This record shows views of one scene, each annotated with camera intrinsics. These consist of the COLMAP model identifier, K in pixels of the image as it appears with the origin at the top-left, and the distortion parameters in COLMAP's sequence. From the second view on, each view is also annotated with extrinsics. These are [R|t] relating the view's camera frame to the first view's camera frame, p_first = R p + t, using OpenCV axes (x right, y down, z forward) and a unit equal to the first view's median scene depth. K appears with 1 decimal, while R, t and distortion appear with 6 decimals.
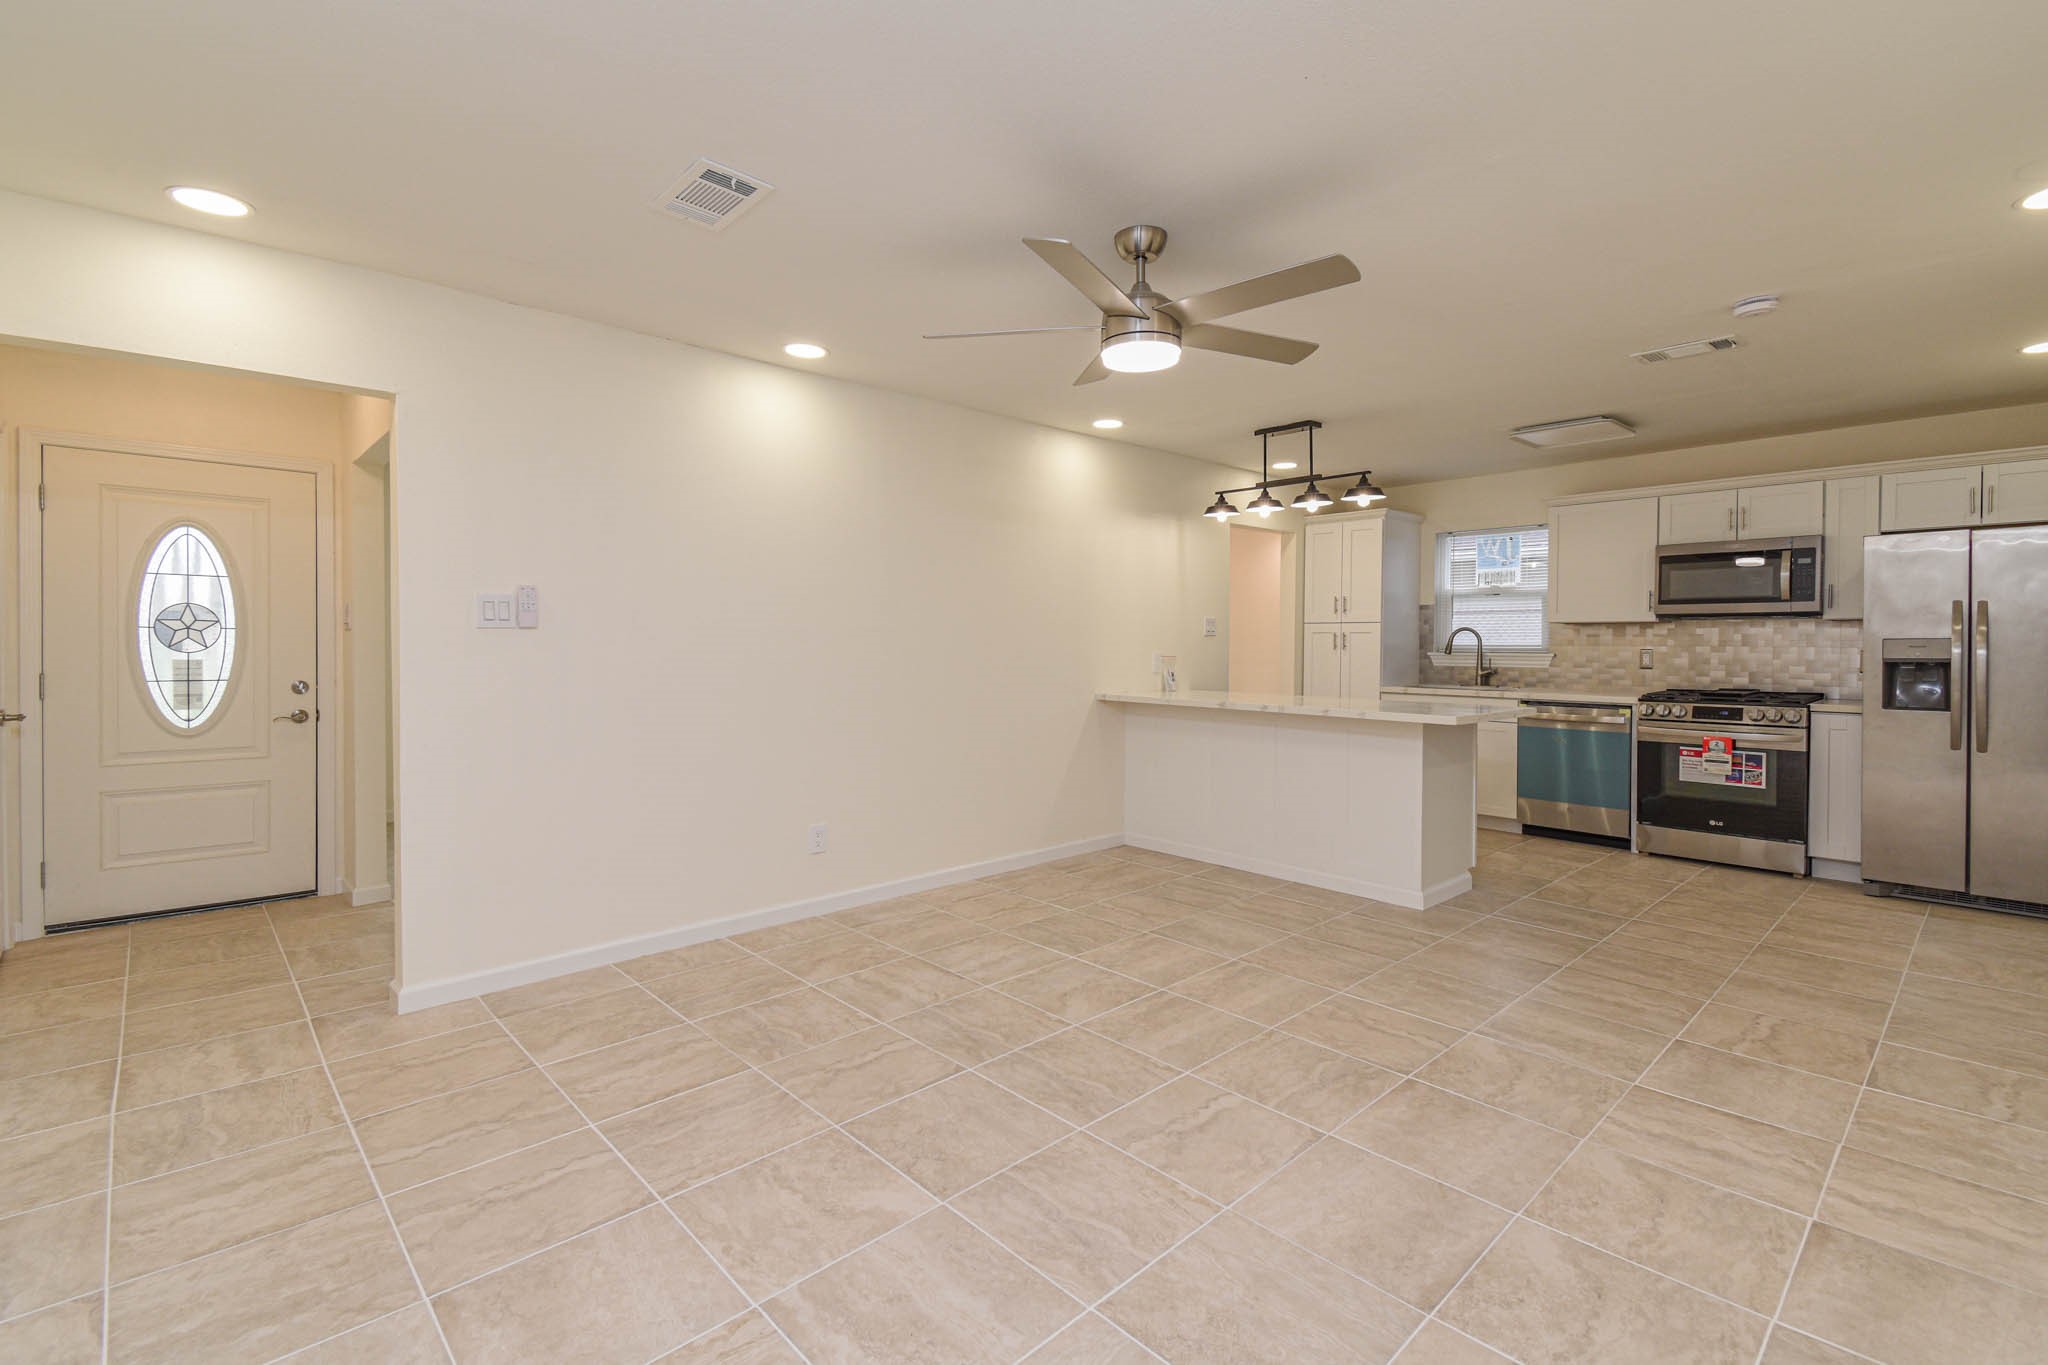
lens RADIAL K [[919.8, 0, 1070.6], [0, 919.8, 662.6], [0, 0, 1]] dist [0.042278, -0.028918]
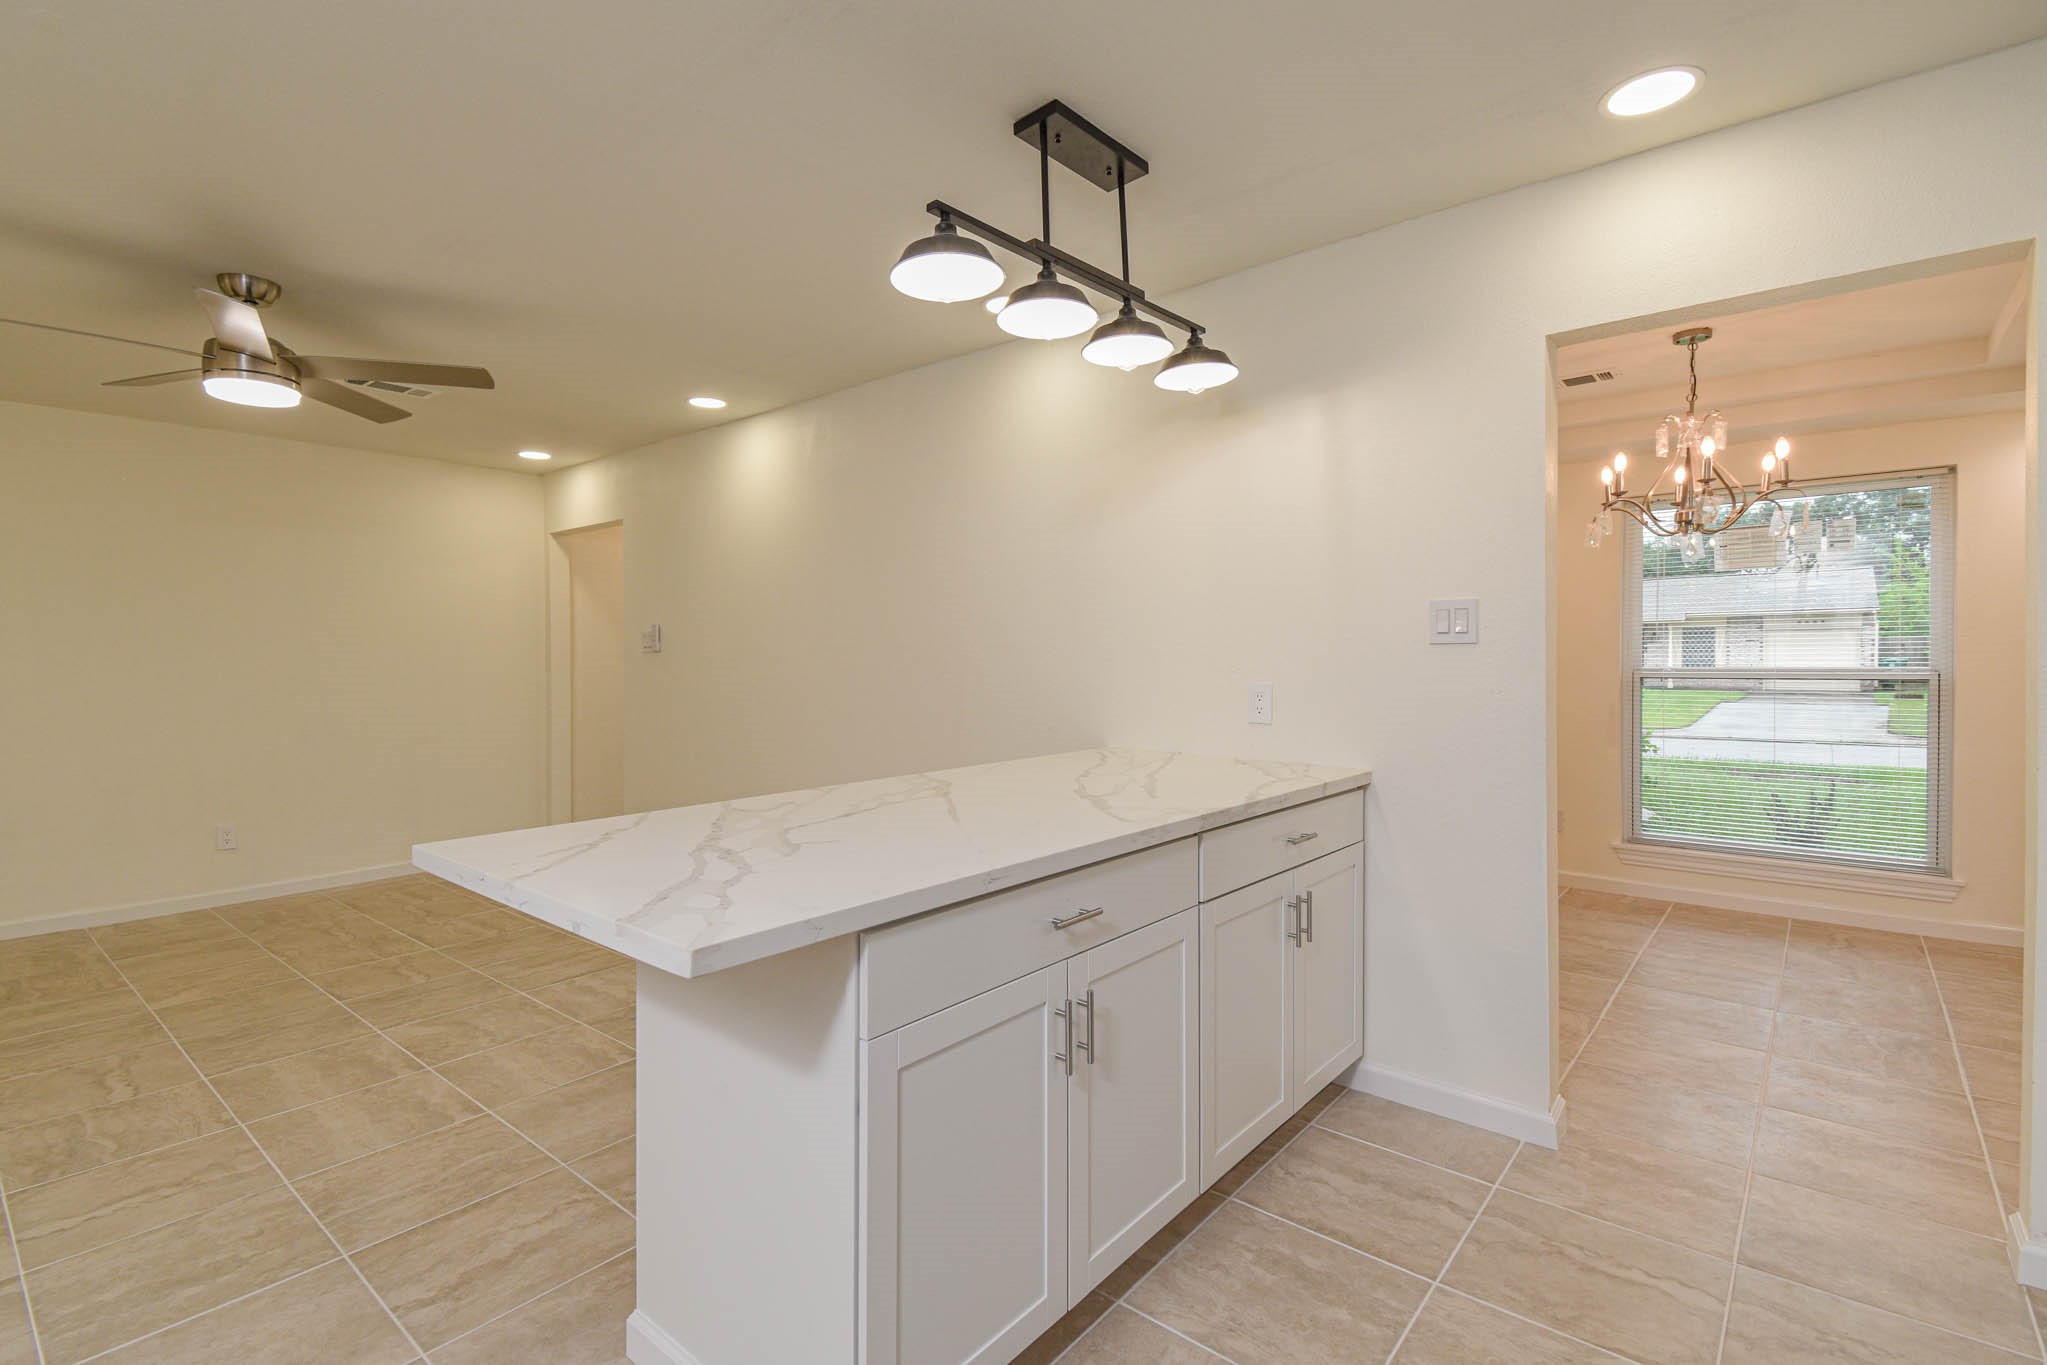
lens RADIAL K [[940.5, 0, 1017.9], [0, 940.5, 672.7], [0, 0, 1]] dist [0.046909, -0.030521]
pose [[0.092145, 0.015976, -0.995617, 0.663963], [-0.019977, 0.999700, 0.014193, -0.023764], [0.995545, 0.018582, 0.092436, 0.941327]]
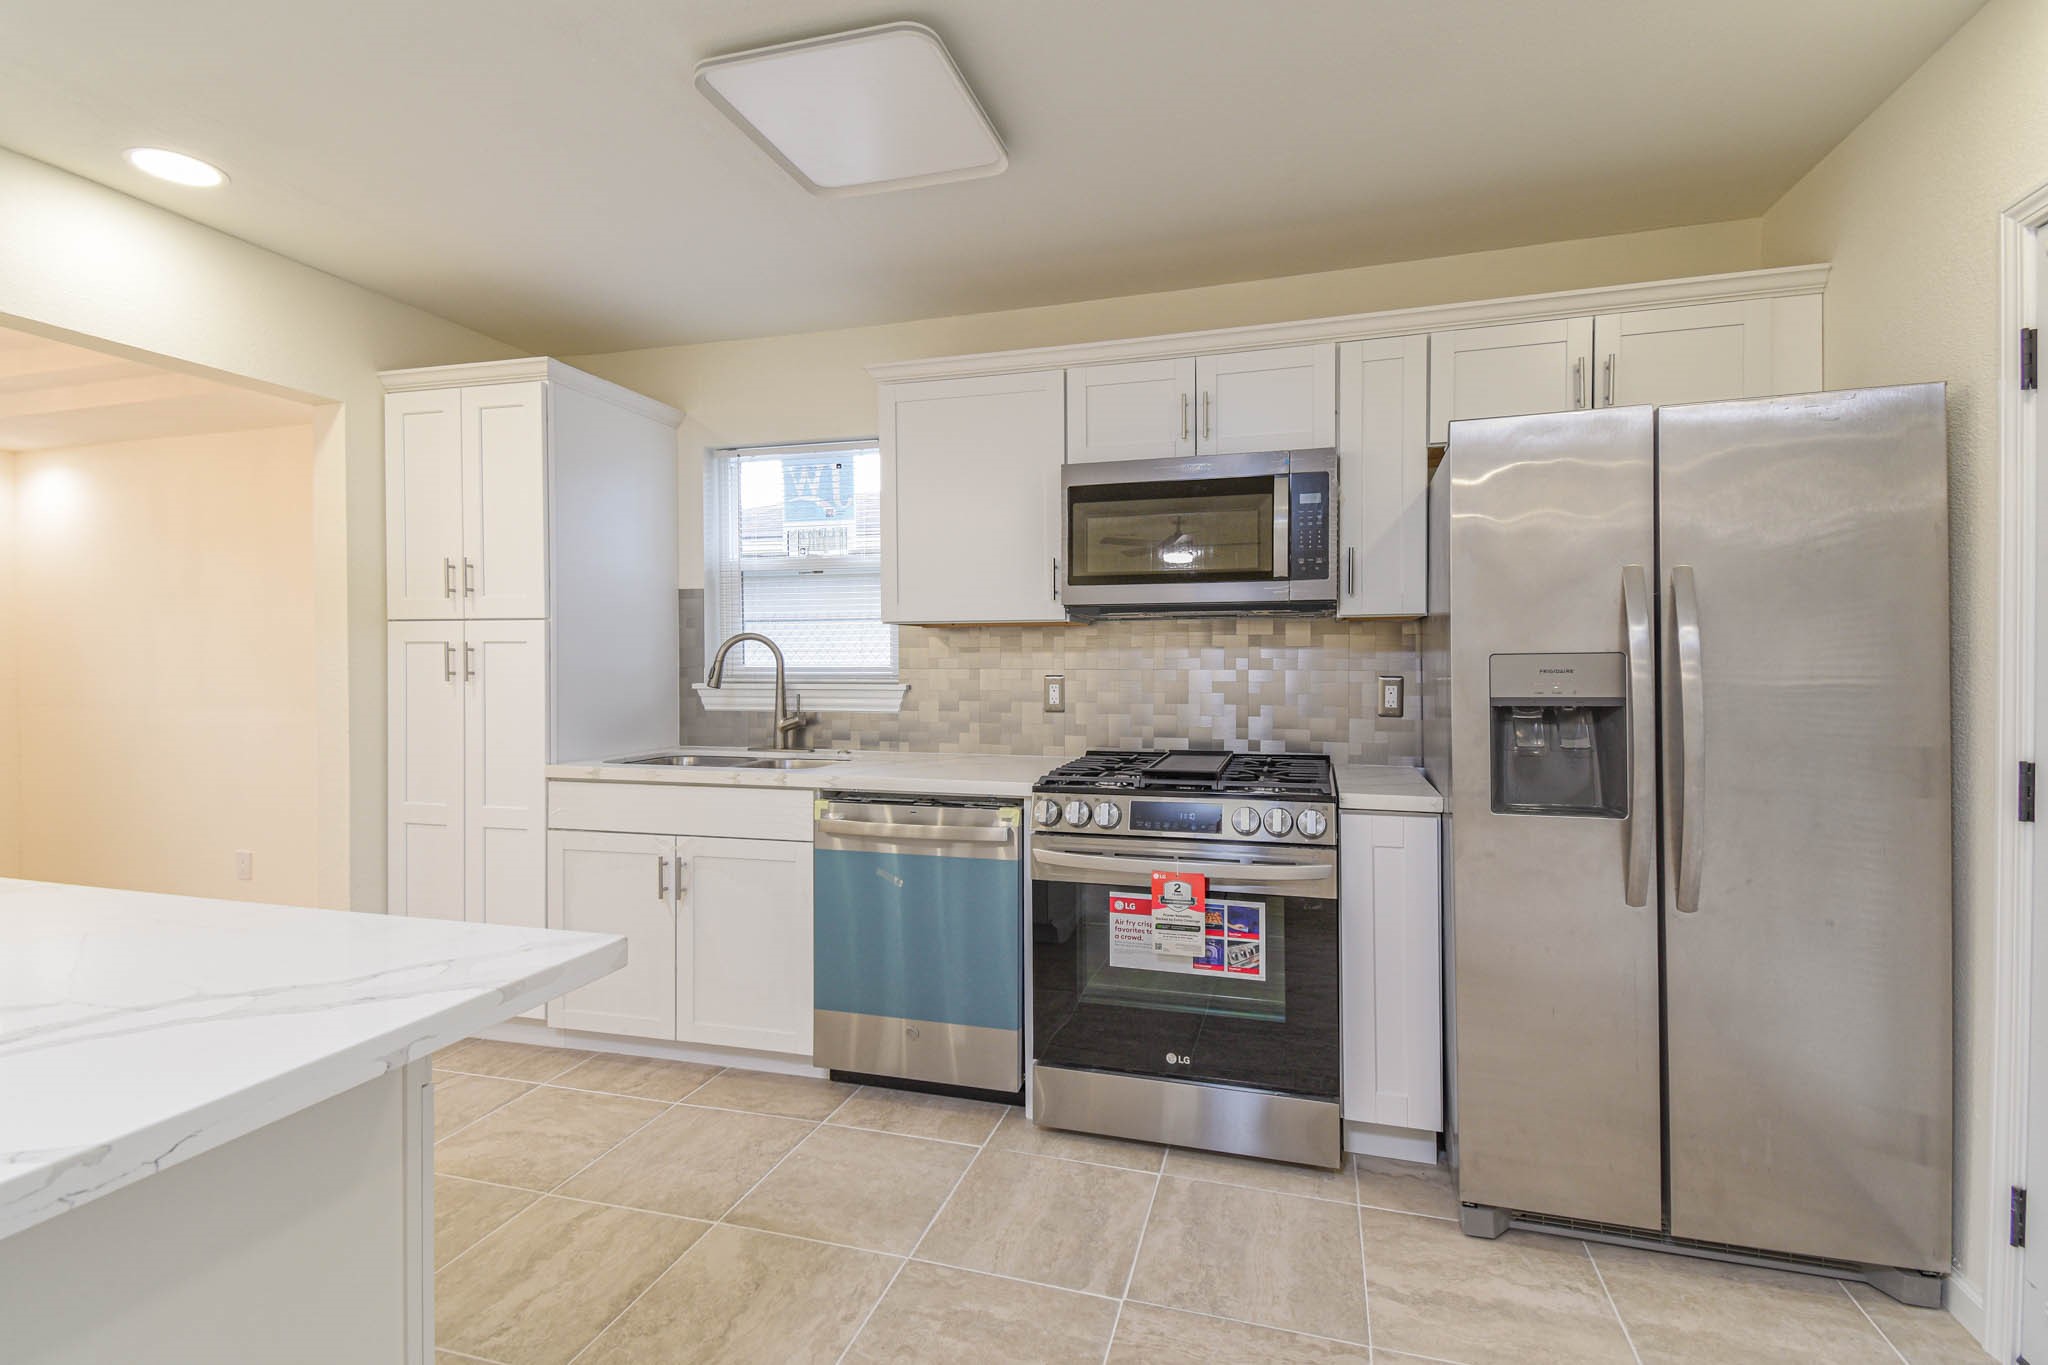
lens RADIAL K [[918.1, 0, 1048.8], [0, 918.1, 662.5], [0, 0, 1]] dist [0.043836, -0.025064]
pose [[0.869431, -0.006143, 0.494017, 0.423036], [0.015285, 0.999778, -0.014468, -0.016388], [-0.493819, 0.020130, 0.869332, 0.646420]]
